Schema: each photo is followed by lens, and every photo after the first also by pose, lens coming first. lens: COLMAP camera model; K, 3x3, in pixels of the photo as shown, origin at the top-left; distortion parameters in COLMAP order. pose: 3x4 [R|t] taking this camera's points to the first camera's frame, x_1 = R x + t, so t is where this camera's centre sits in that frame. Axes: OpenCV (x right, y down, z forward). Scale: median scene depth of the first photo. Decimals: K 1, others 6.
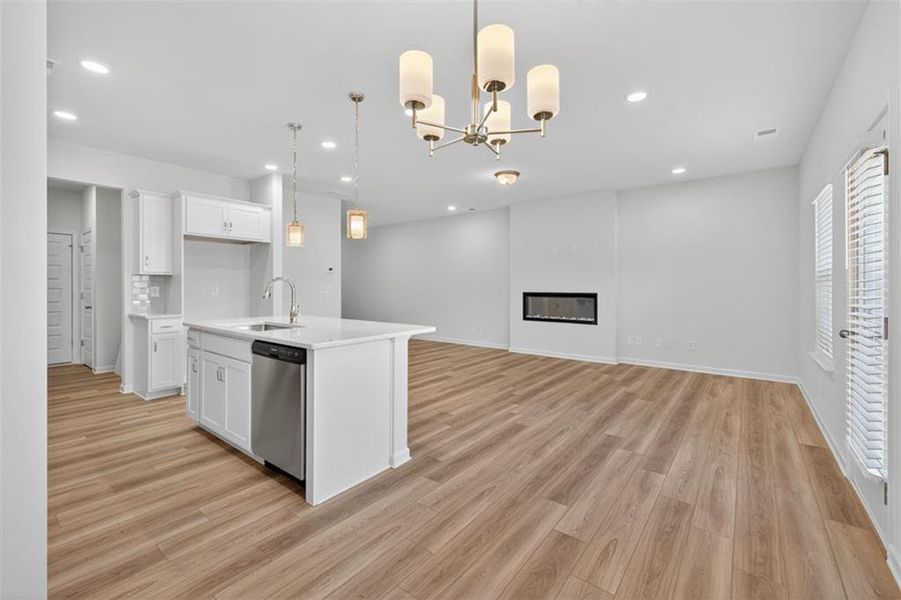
lens RADIAL K [[371.3, 0, 454.2], [0, 371.3, 289.2], [0, 0, 1]] dist [0.000205, -0.000046]
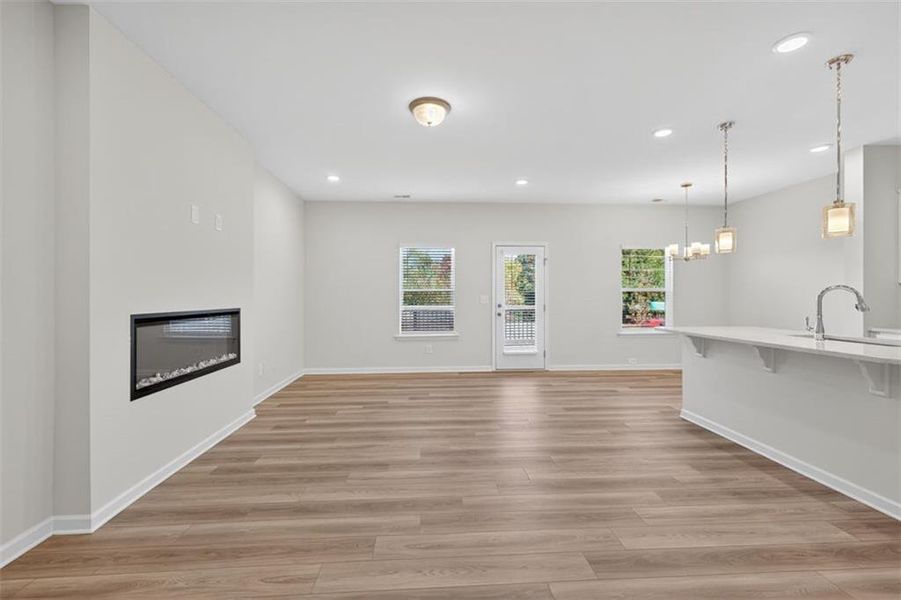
lens RADIAL K [[417.1, 0, 465.6], [0, 417.1, 297.2], [0, 0, 1]] dist [0.004428, 0.000227]
pose [[-0.676906, -0.003587, 0.736060, -0.644068], [0.003933, 0.999956, 0.008490, -0.020192], [-0.736059, 0.008642, -0.676863, 2.339158]]
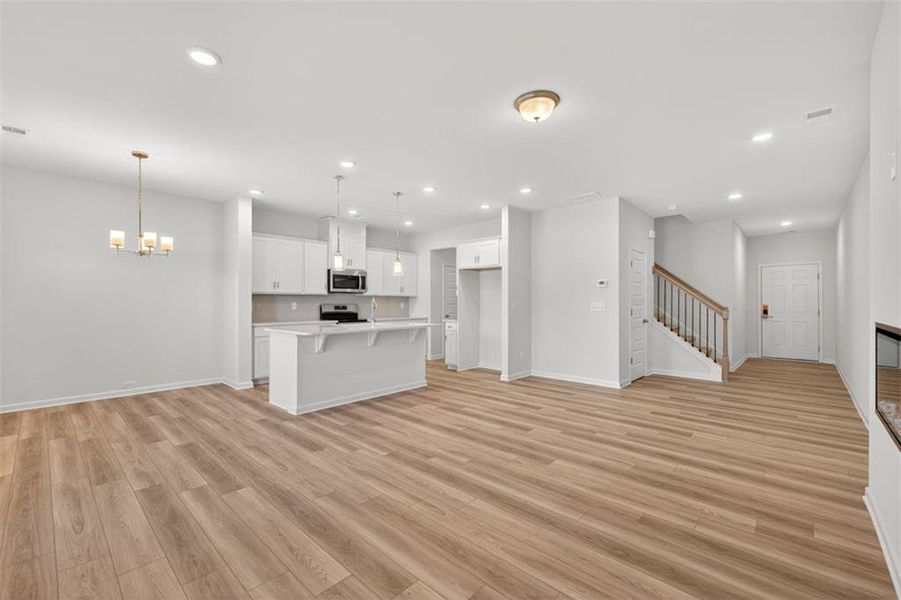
lens RADIAL K [[378.2, 0, 450.5], [0, 378.2, 300.0], [0, 0, 1]] dist [0.003779, 0.000037]
pose [[-0.075413, -0.008106, -0.997119, 1.204323], [-0.007739, 0.999942, -0.007544, -0.009706], [0.997122, 0.007148, -0.075472, 1.513527]]
